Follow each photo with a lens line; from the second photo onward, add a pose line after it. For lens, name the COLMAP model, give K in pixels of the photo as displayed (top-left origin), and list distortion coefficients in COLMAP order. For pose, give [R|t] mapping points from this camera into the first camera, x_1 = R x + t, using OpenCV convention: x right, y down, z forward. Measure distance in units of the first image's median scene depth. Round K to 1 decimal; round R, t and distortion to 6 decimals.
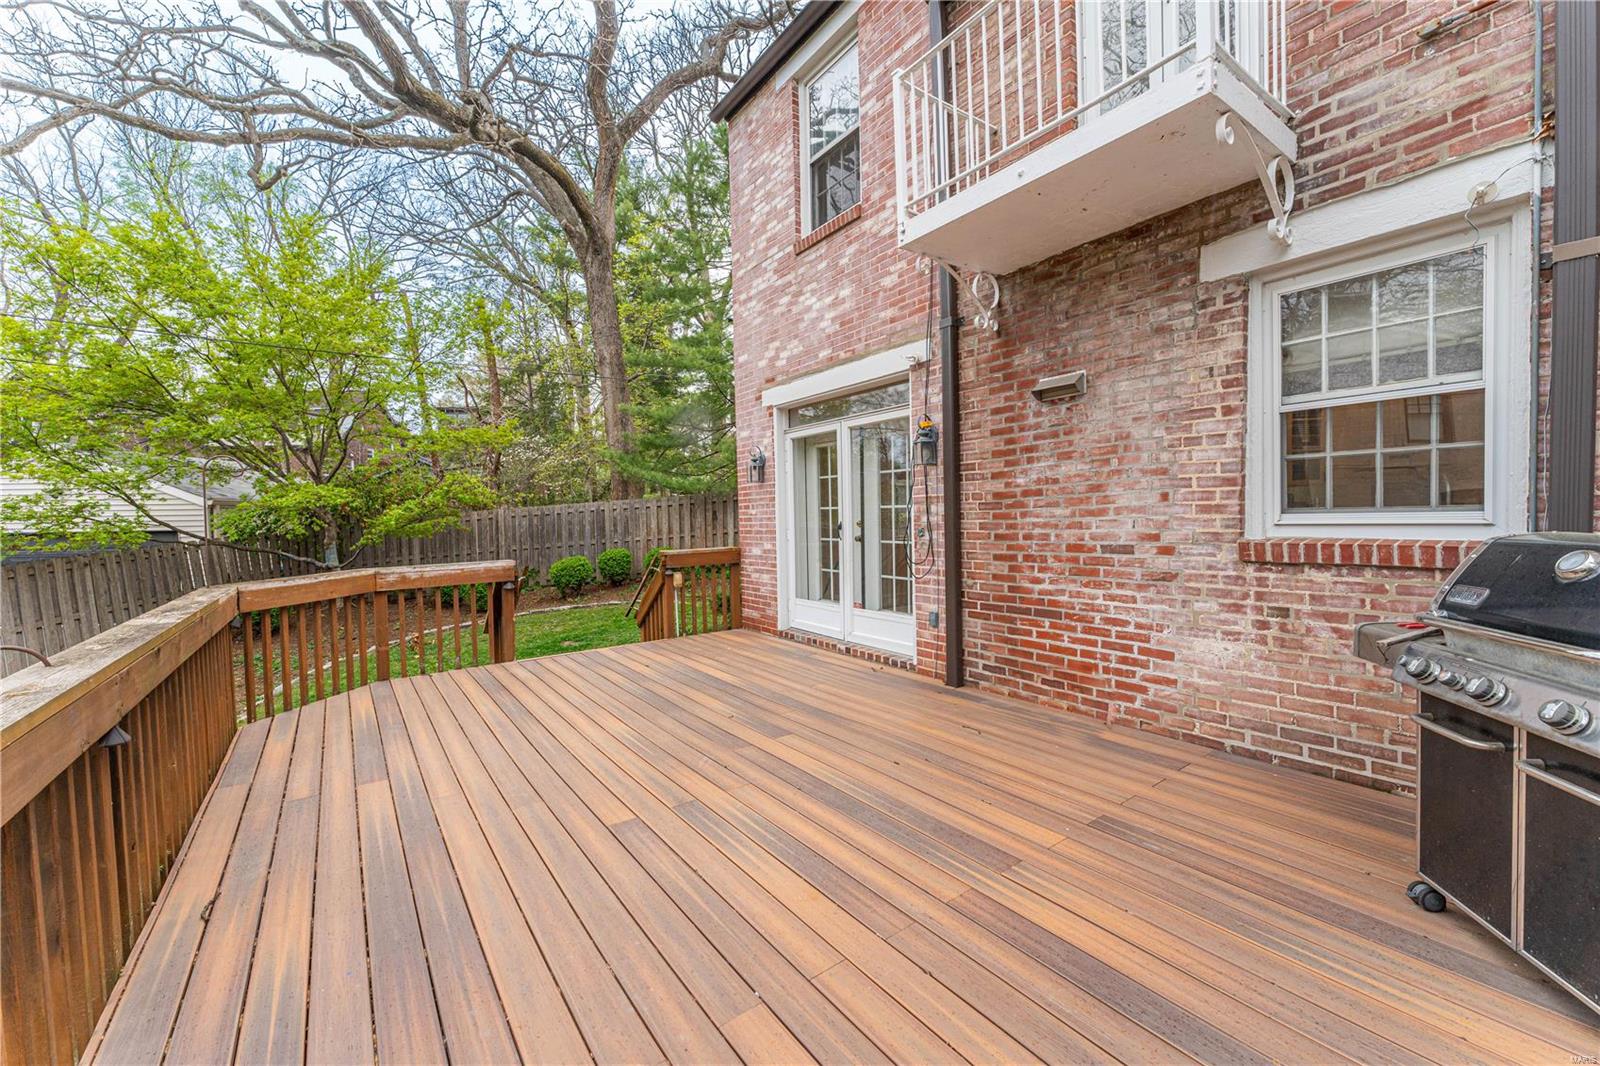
lens RADIAL K [[632.0, 0, 800.0], [0, 632.0, 533.0], [0, 0, 1]] dist [0.000812, 0.000008]
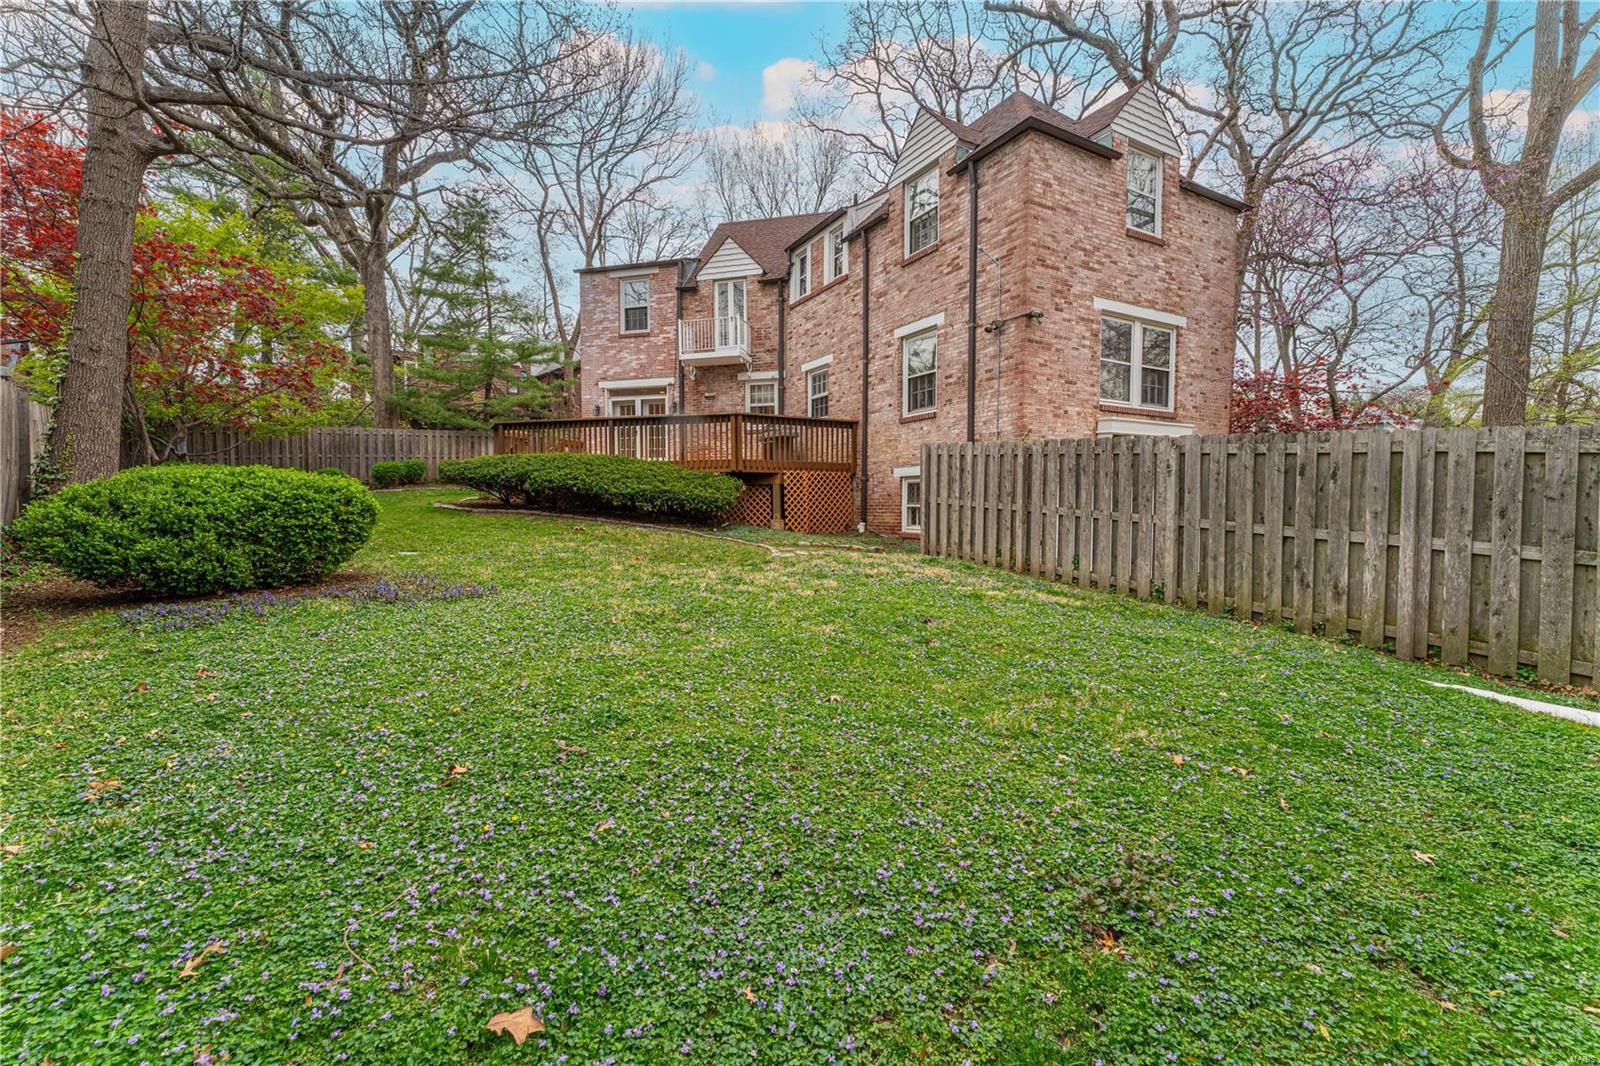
lens RADIAL K [[663.6, 0, 800.0], [0, 663.6, 533.0], [0, 0, 1]] dist [0.002217, 0.000084]
pose [[0.783151, -0.001027, 0.621831, -1.886411], [0.001057, 0.999999, 0.000321, 0.689008], [-0.621831, 0.000406, 0.783151, -2.870231]]
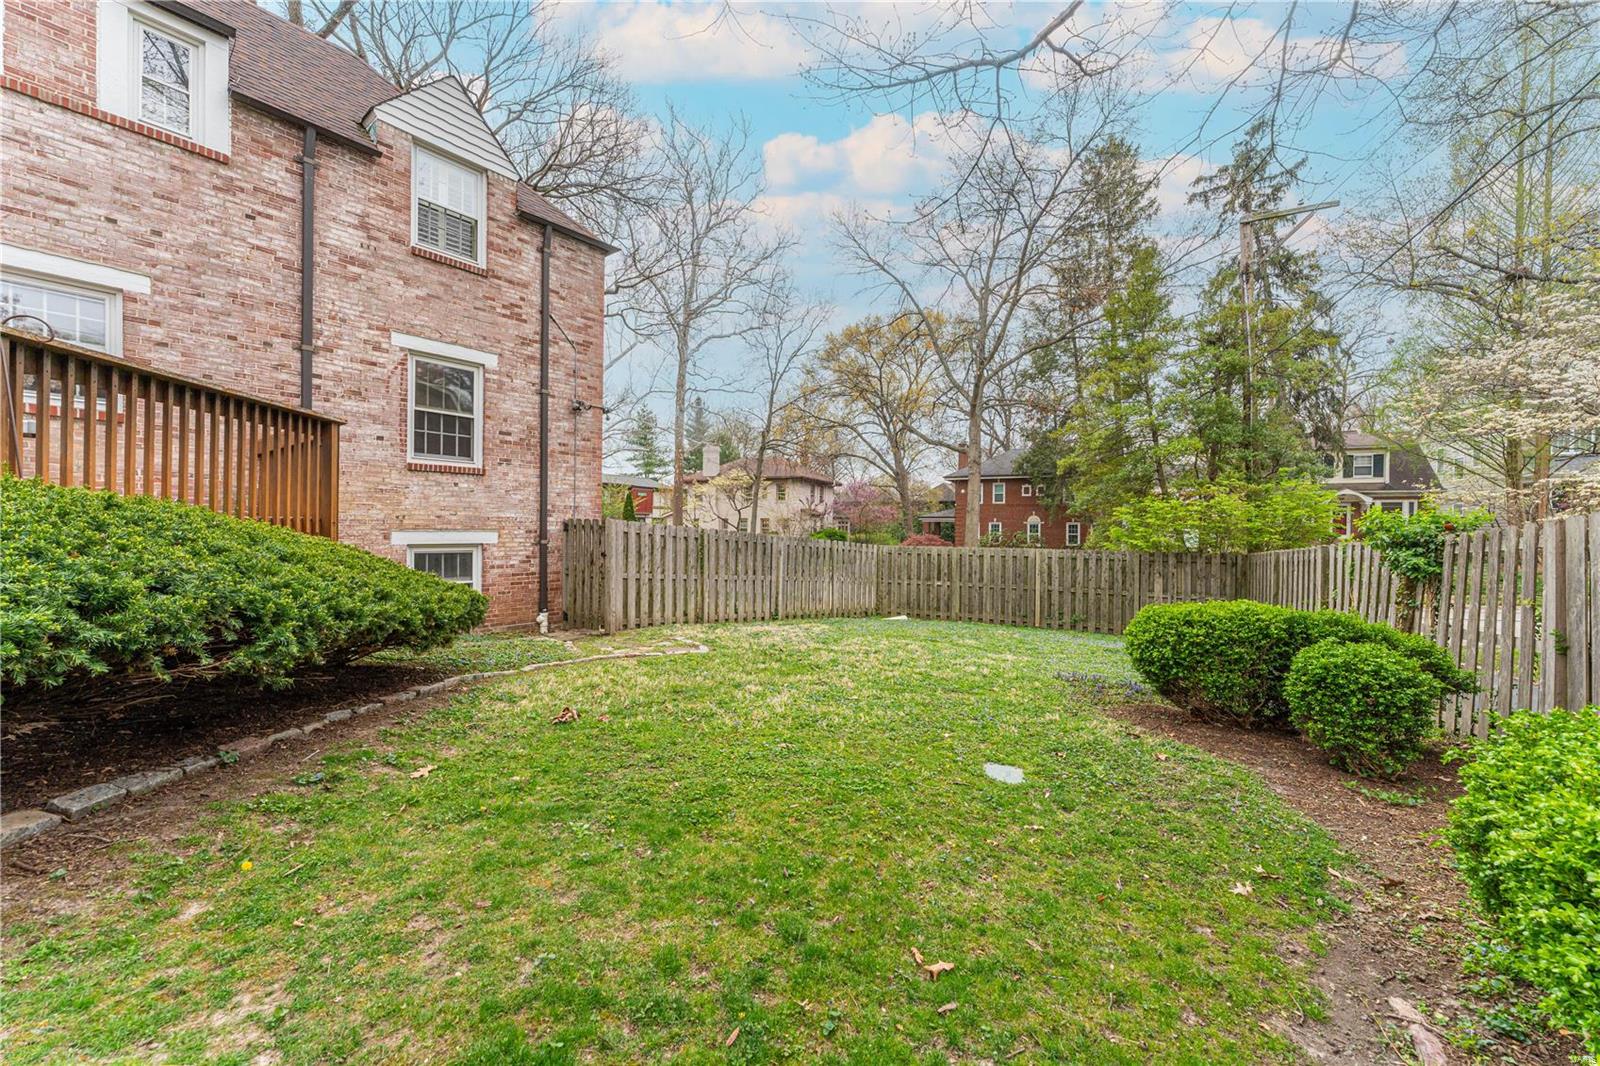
lens RADIAL K [[632.0, 0, 800.0], [0, 632.0, 533.0], [0, 0, 1]] dist [0.000812, 0.000008]
pose [[-0.872763, 0.007795, 0.488082, -1.736757], [0.023726, 0.999368, 0.026467, 0.346577], [-0.487567, 0.034679, -0.872397, 0.640388]]
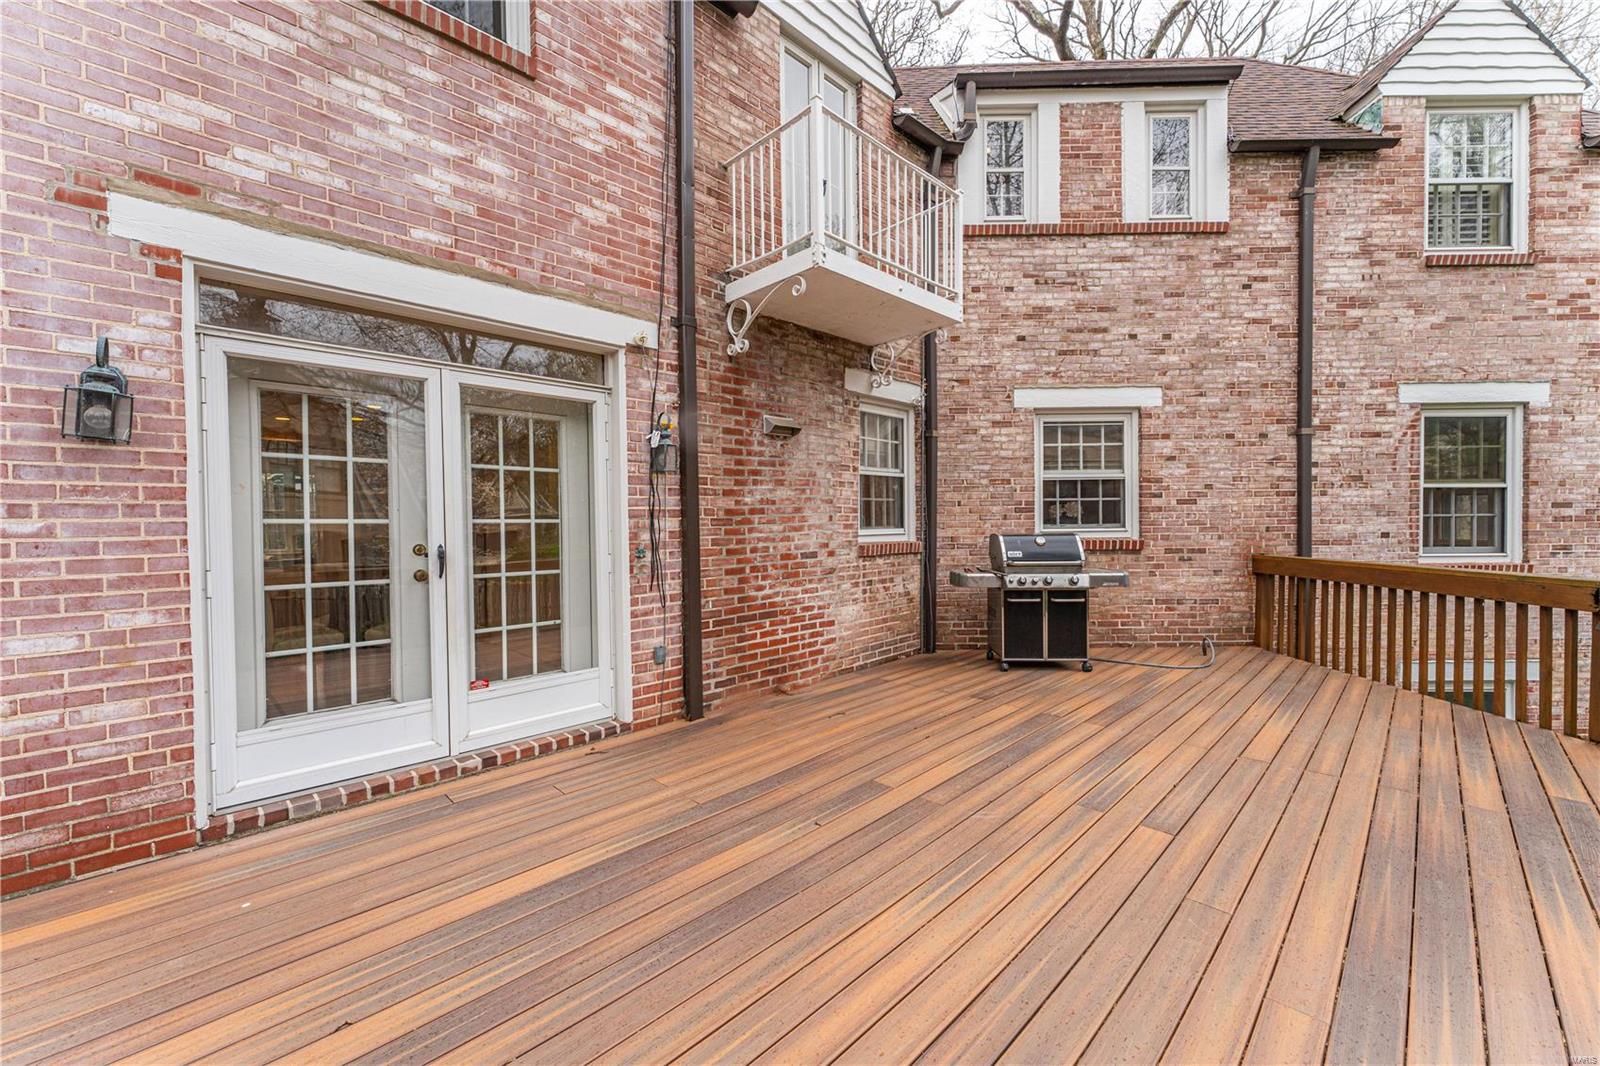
lens RADIAL K [[632.0, 0, 800.0], [0, 632.0, 533.0], [0, 0, 1]] dist [0.000812, 0.000008]
pose [[-0.150894, 0.010862, 0.988490, -0.776498], [0.046699, 0.998902, -0.003848, -0.016588], [-0.987446, 0.045581, -0.151236, 1.110151]]
